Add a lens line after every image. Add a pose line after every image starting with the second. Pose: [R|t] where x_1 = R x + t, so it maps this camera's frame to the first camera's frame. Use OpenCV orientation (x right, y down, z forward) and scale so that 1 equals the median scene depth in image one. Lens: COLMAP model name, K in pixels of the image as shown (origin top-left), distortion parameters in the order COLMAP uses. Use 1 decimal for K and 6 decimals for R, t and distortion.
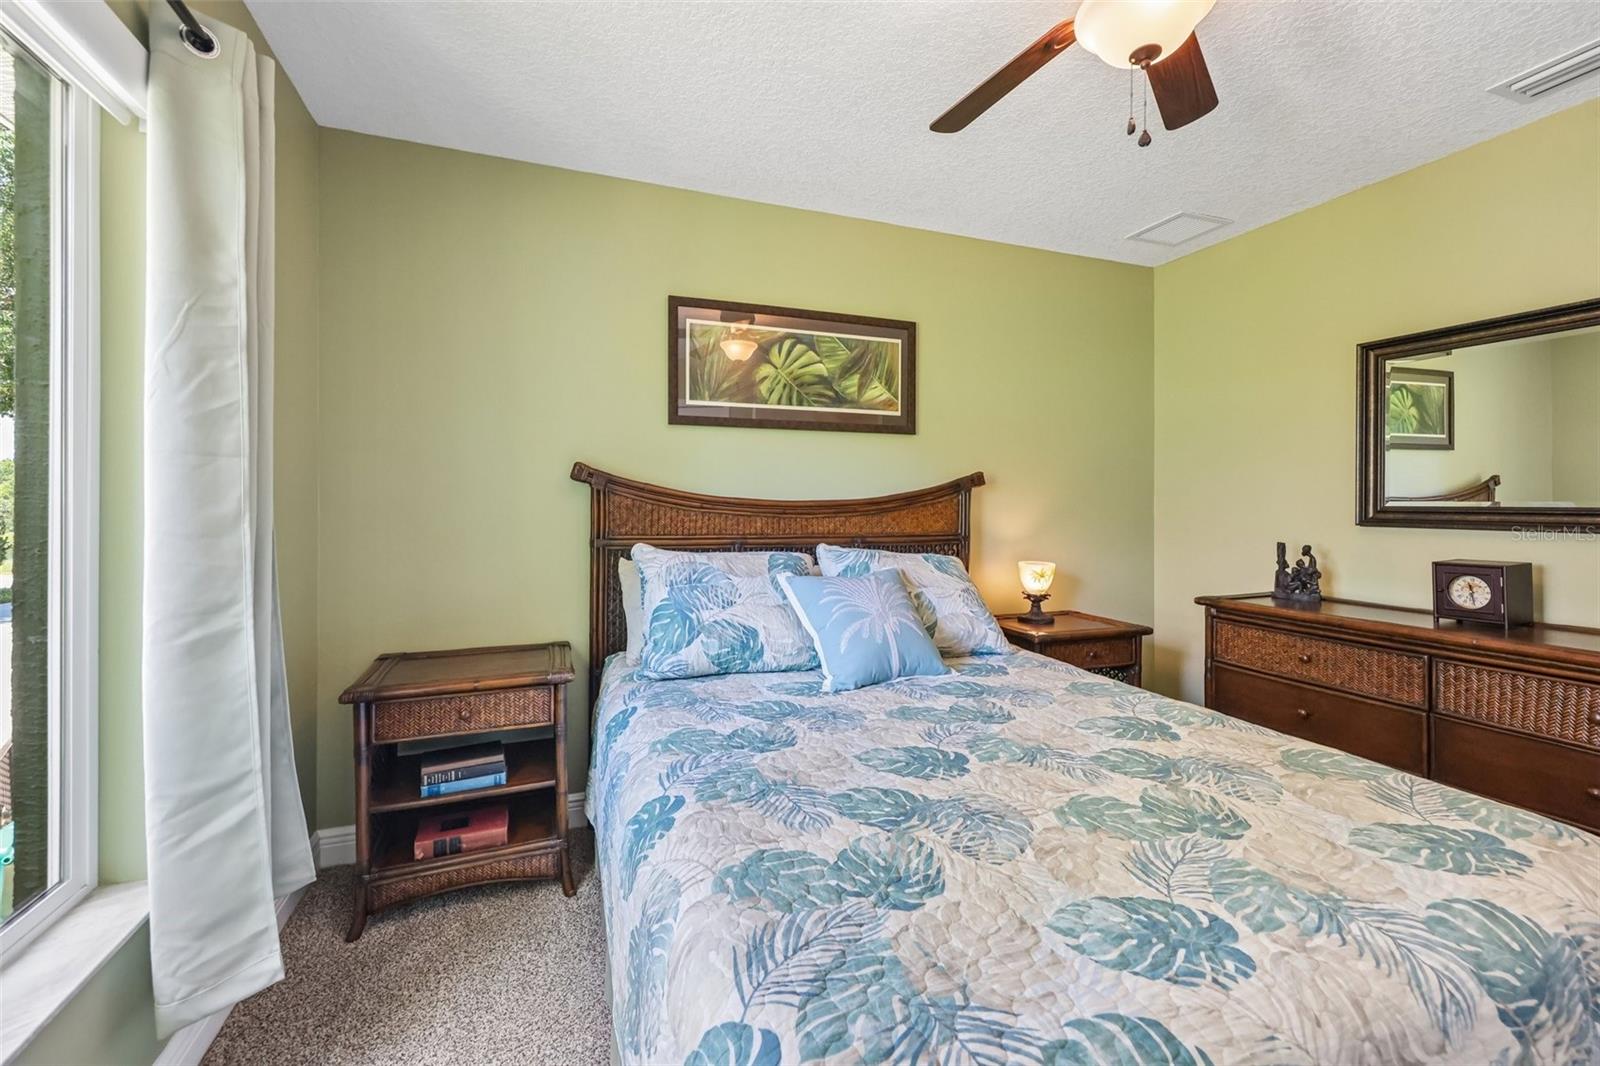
lens RADIAL K [[672.5, 0, 808.4], [0, 672.5, 503.9], [0, 0, 1]] dist [0.008335, -0.001592]
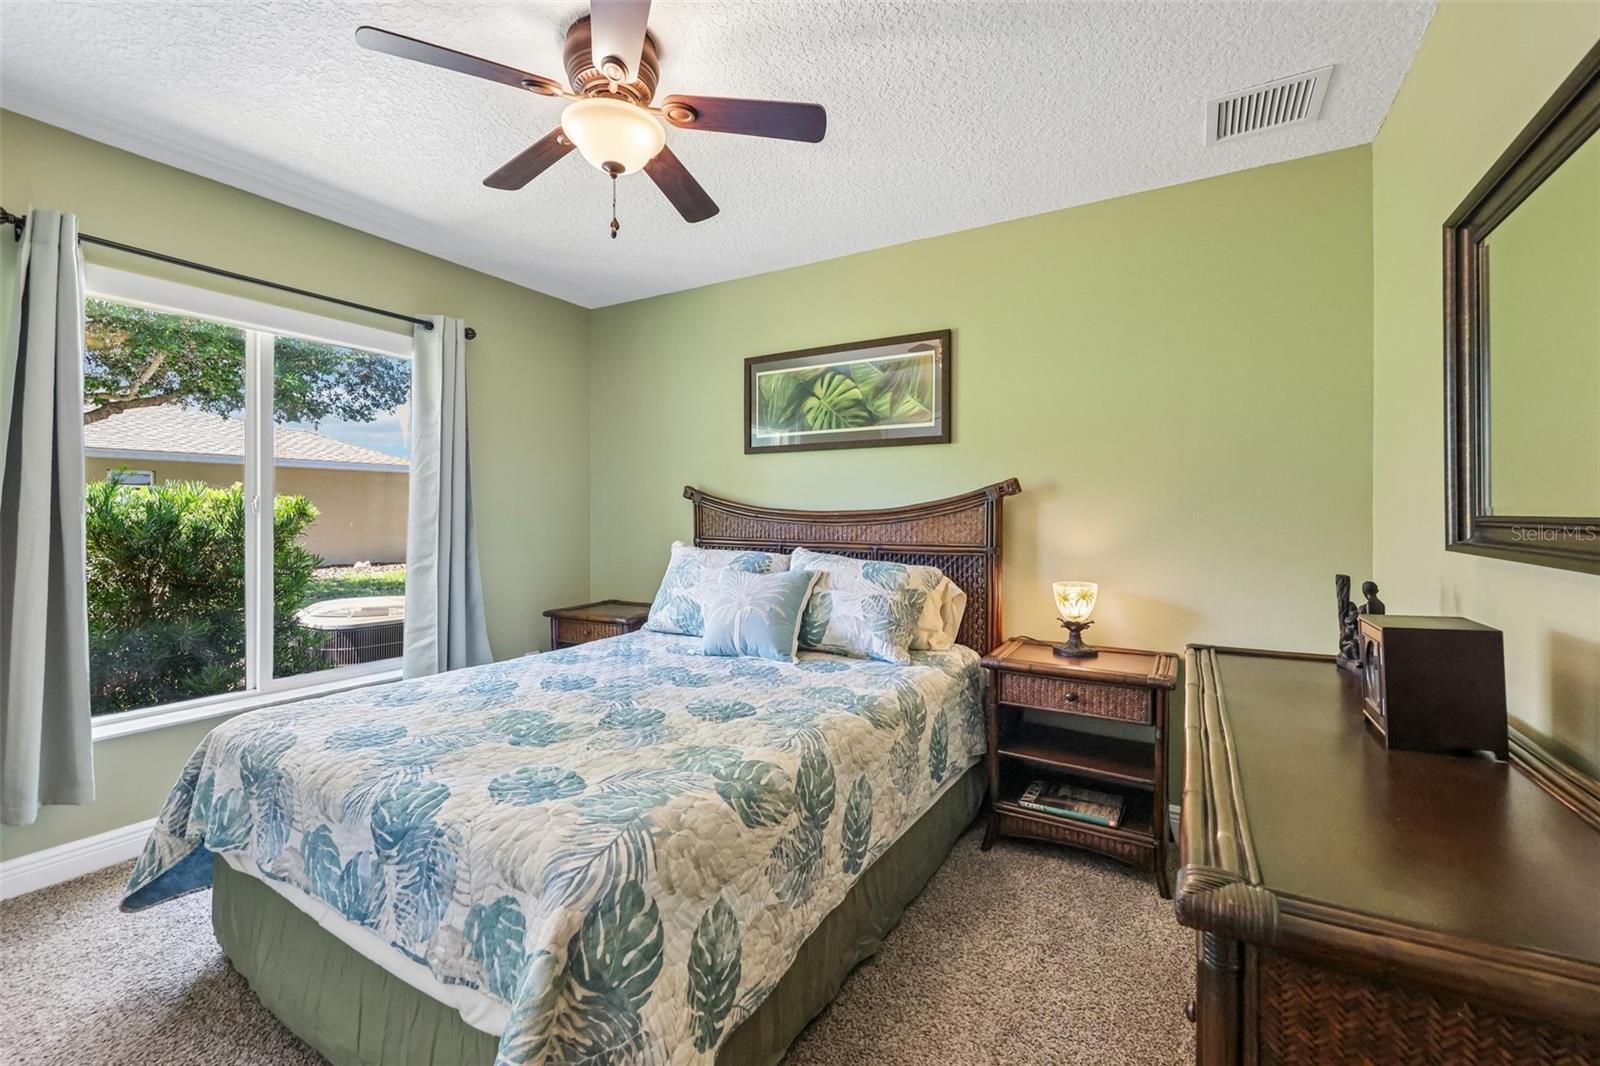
lens RADIAL K [[672.5, 0, 803.5], [0, 672.5, 521.3], [0, 0, 1]] dist [0.008335, -0.001592]
pose [[0.628899, 0.005735, -0.777466, 0.850022], [0.000232, 0.999971, 0.007565, 0.003670], [0.777487, -0.004938, 0.628879, 0.232798]]
